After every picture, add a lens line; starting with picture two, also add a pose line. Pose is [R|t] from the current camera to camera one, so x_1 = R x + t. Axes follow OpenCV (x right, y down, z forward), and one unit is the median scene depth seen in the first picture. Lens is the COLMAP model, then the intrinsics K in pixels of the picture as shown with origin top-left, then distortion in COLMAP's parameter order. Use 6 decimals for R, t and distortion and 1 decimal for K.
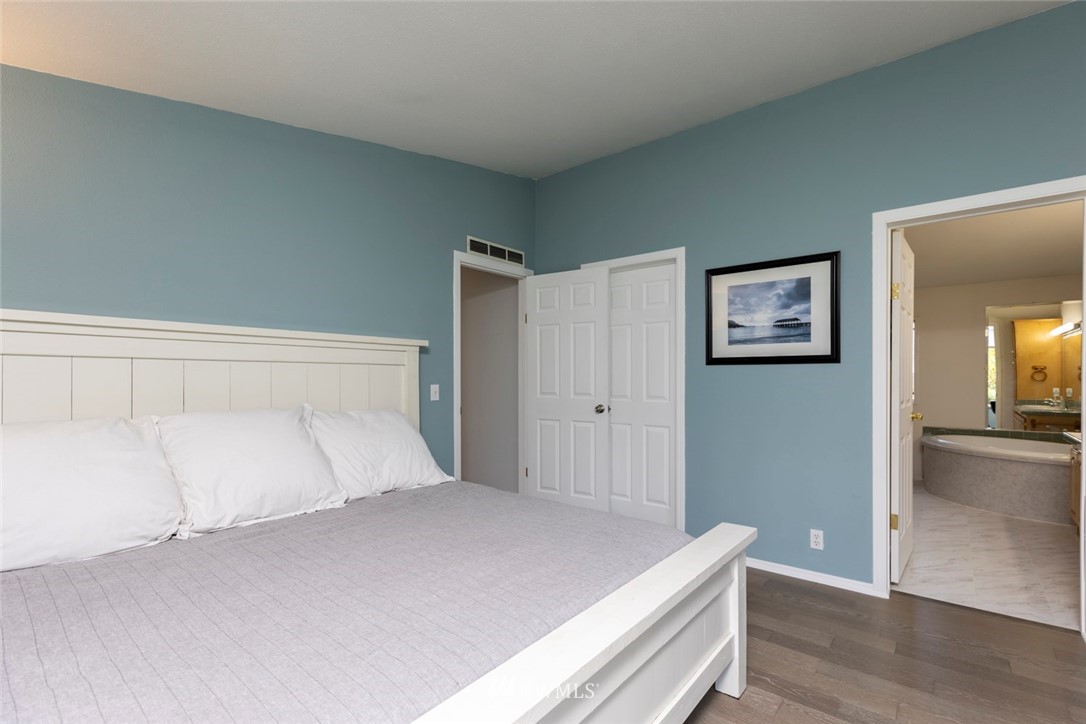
lens RADIAL K [[483.6, 0, 547.5], [0, 483.6, 371.0], [0, 0, 1]] dist [0.002118, 0.000084]
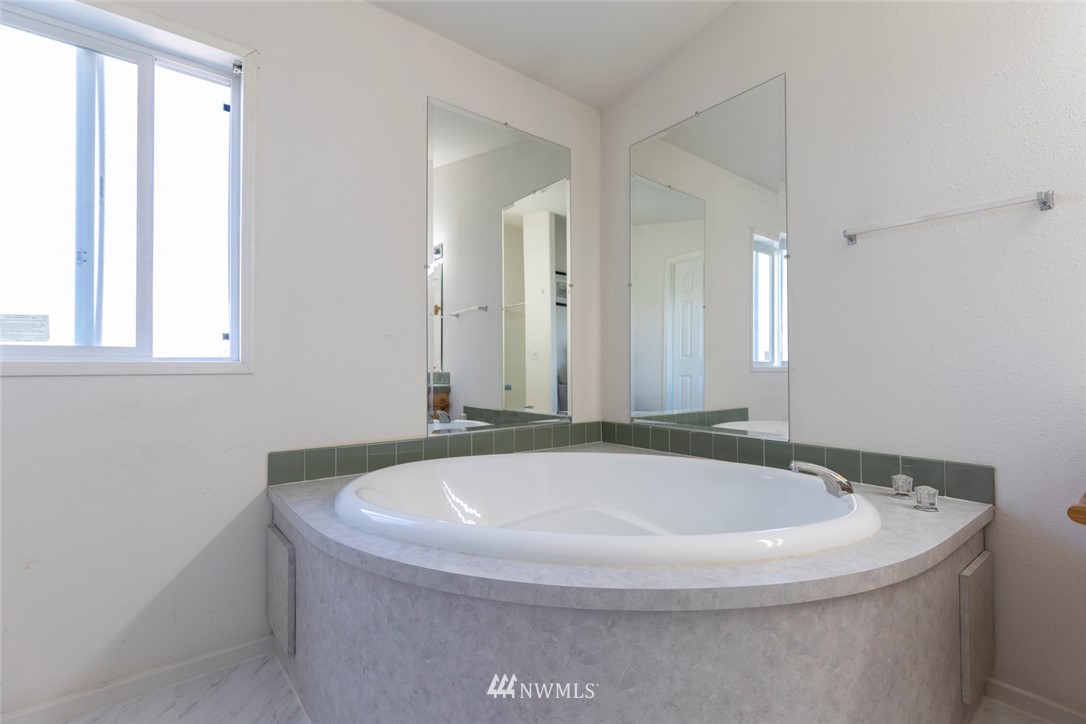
lens RADIAL K [[483.9, 0, 547.5], [0, 483.9, 361.4], [0, 0, 1]] dist [0.001915, -0.000062]
pose [[0.199816, 0.007707, 0.979803, 0.682323], [-0.005352, 0.999963, -0.006774, 0.080249], [-0.979819, -0.003890, 0.199850, 1.006197]]
